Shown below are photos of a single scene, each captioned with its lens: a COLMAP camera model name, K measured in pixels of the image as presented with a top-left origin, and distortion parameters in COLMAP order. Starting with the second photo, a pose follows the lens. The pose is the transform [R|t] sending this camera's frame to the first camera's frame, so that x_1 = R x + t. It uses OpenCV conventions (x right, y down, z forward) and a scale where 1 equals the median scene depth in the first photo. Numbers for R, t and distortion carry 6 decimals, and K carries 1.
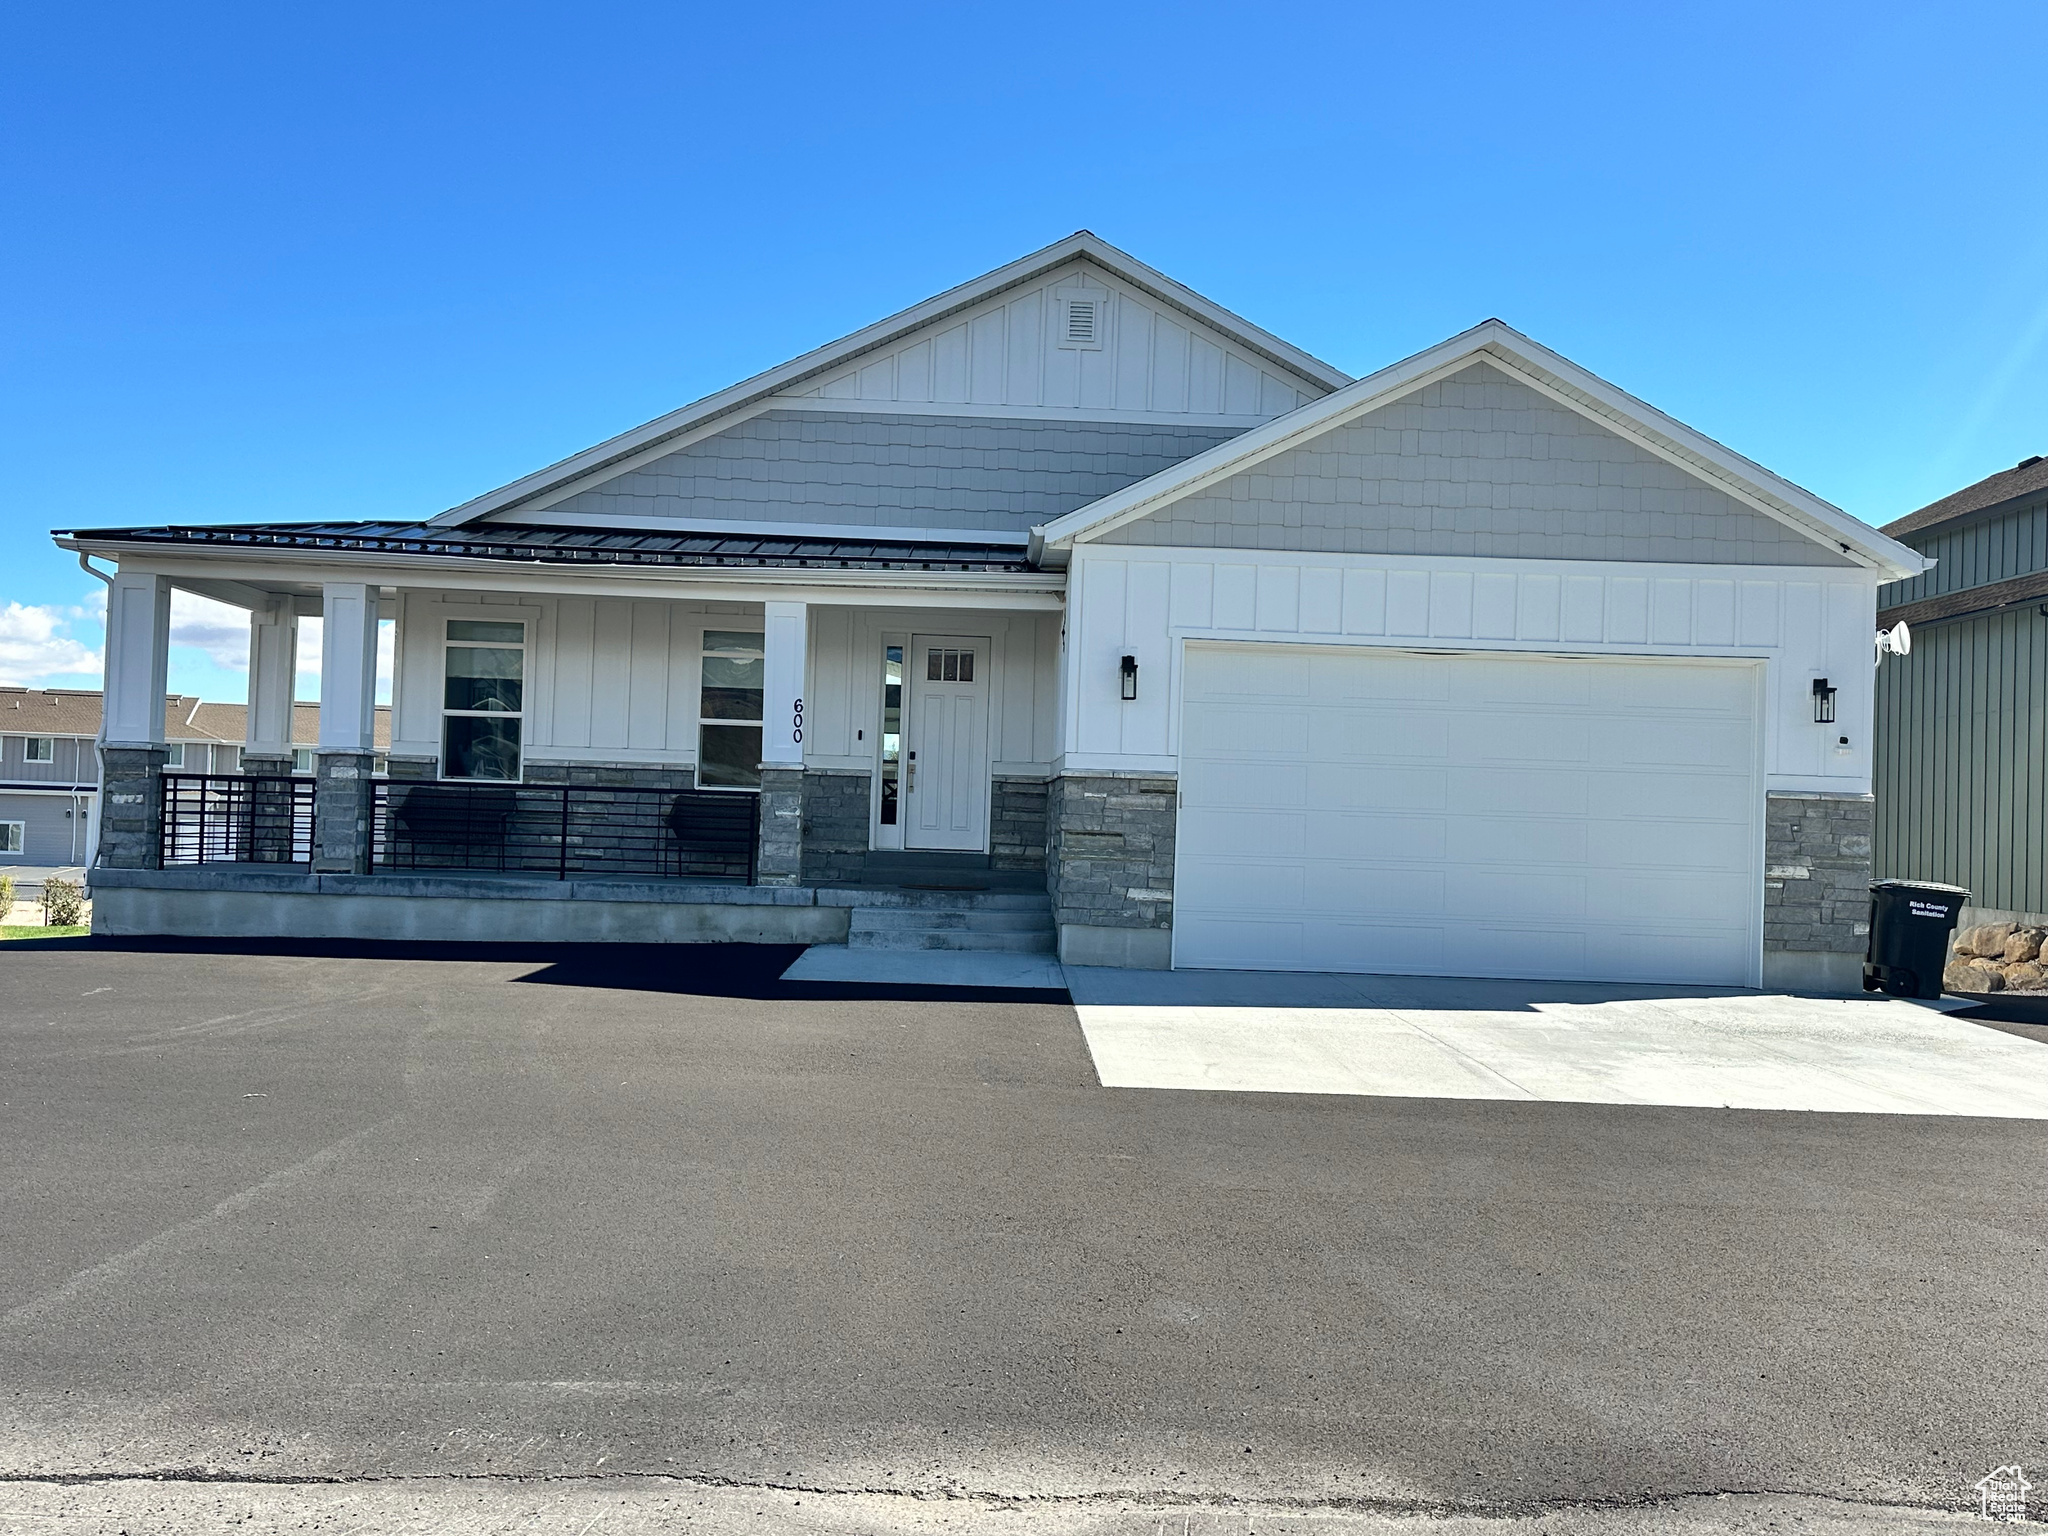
lens RADIAL K [[1836.8, 0, 1023.5], [0, 1836.8, 762.7], [0, 0, 1]] dist [0.087563, -0.003834]
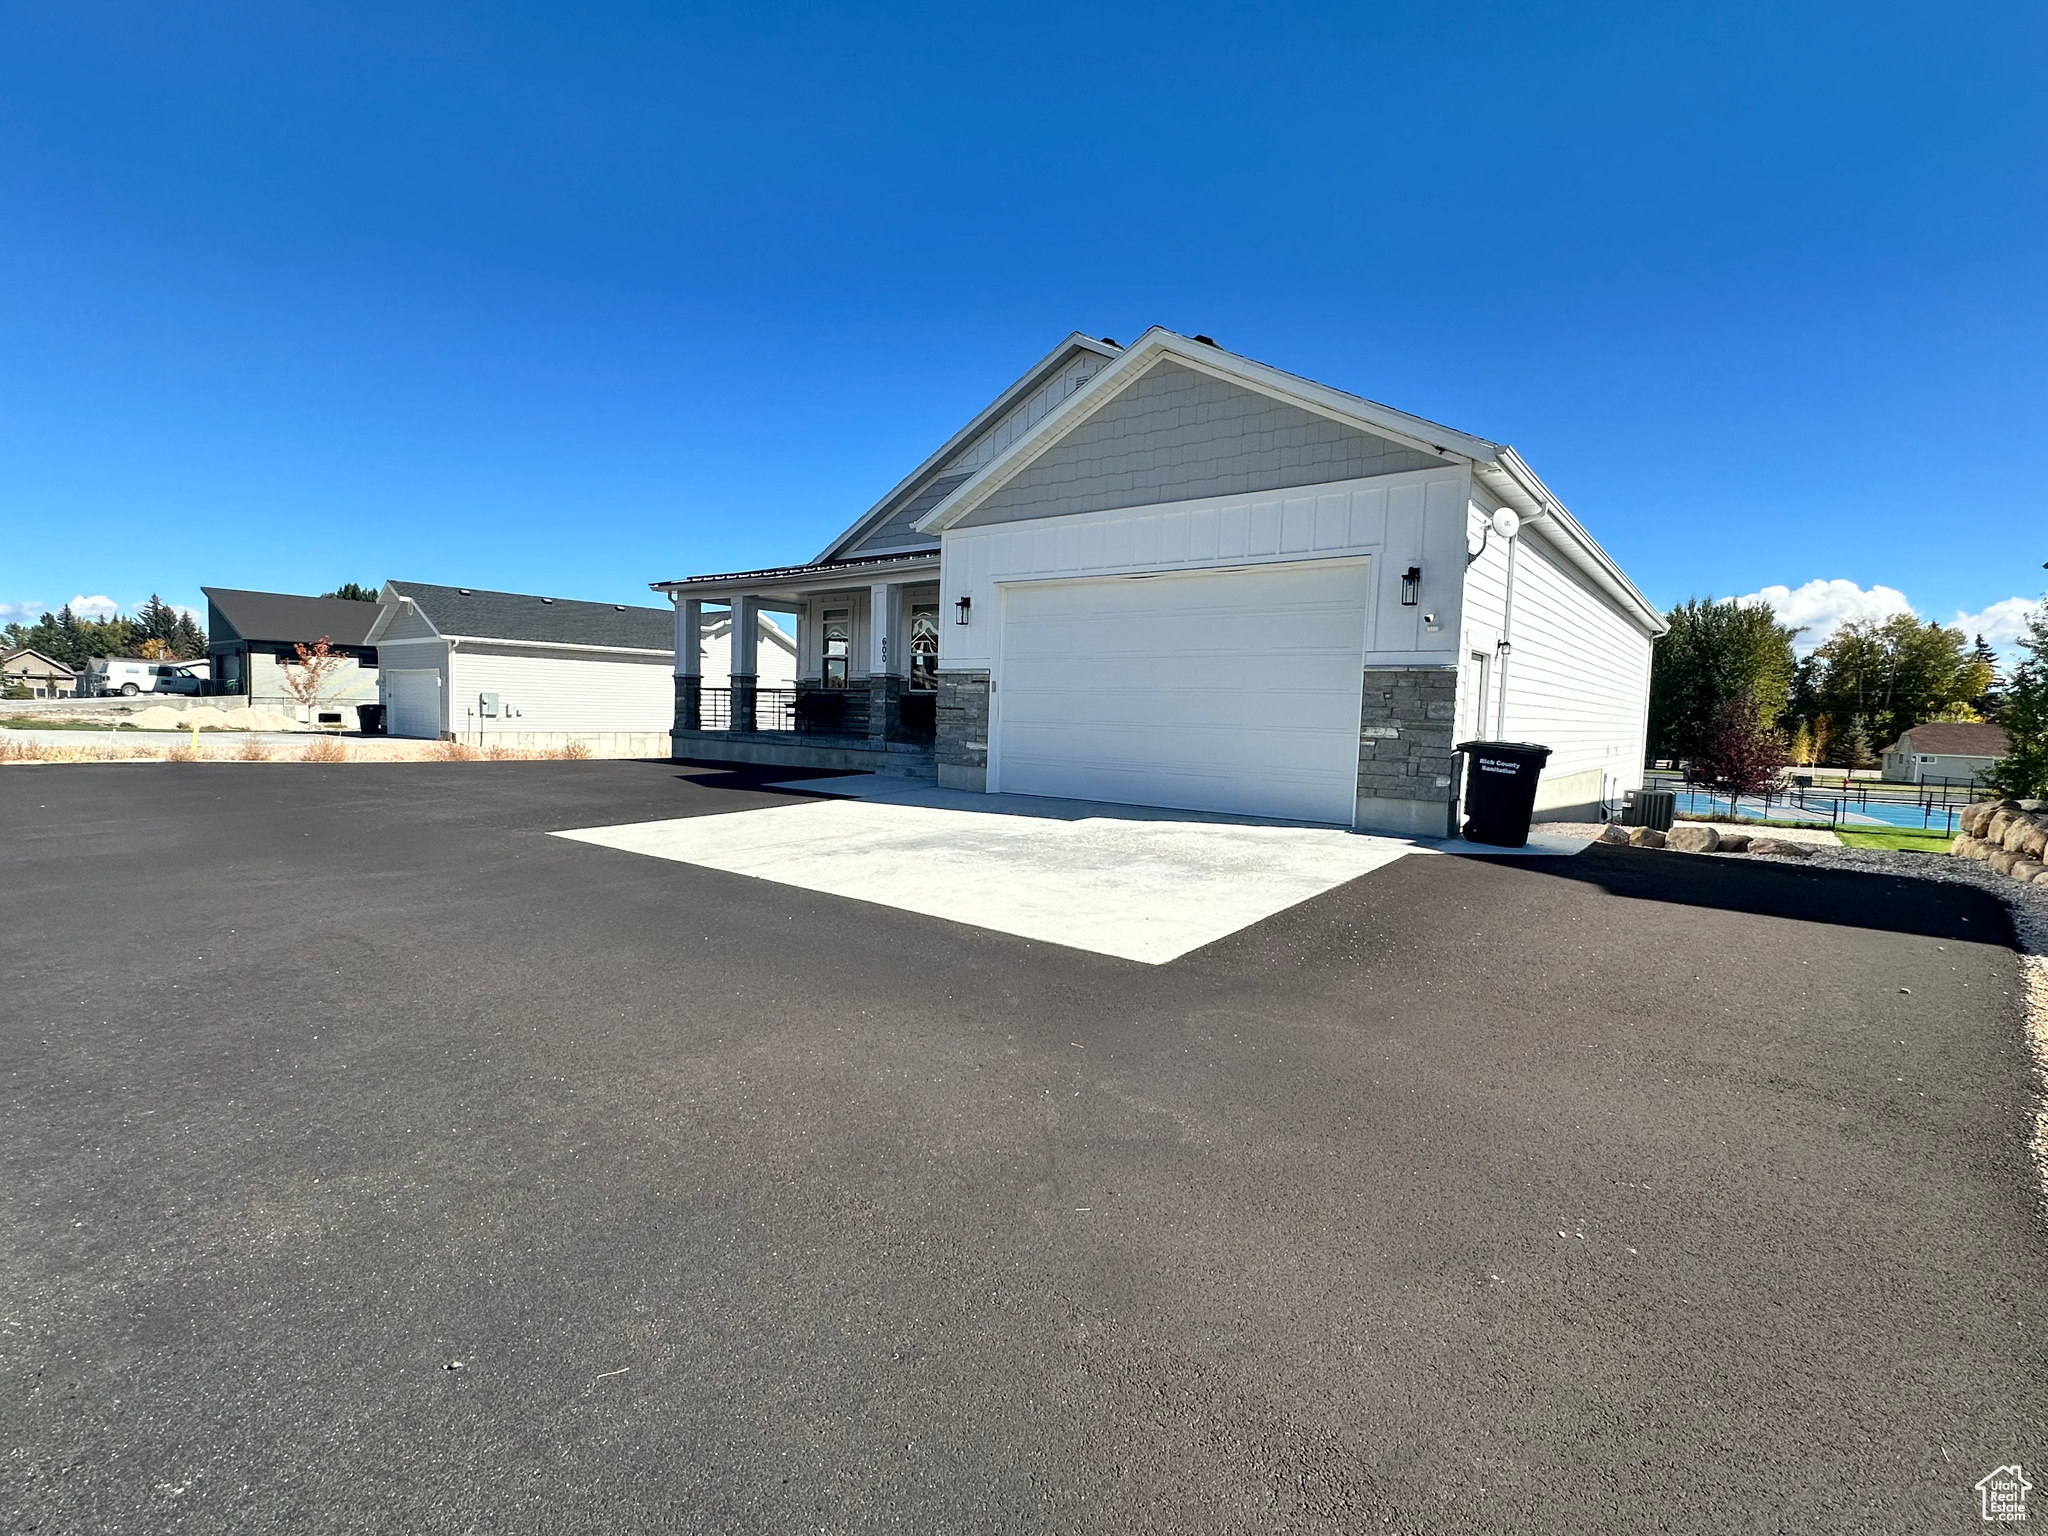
lens RADIAL K [[960.5, 0, 1022.7], [0, 960.5, 766.4], [0, 0, 1]] dist [0.003384, 0.000081]
pose [[0.768485, 0.026445, -0.639322, 0.629318], [0.014503, 0.998169, 0.058721, 0.040662], [0.639704, -0.054398, 0.766694, 0.376535]]
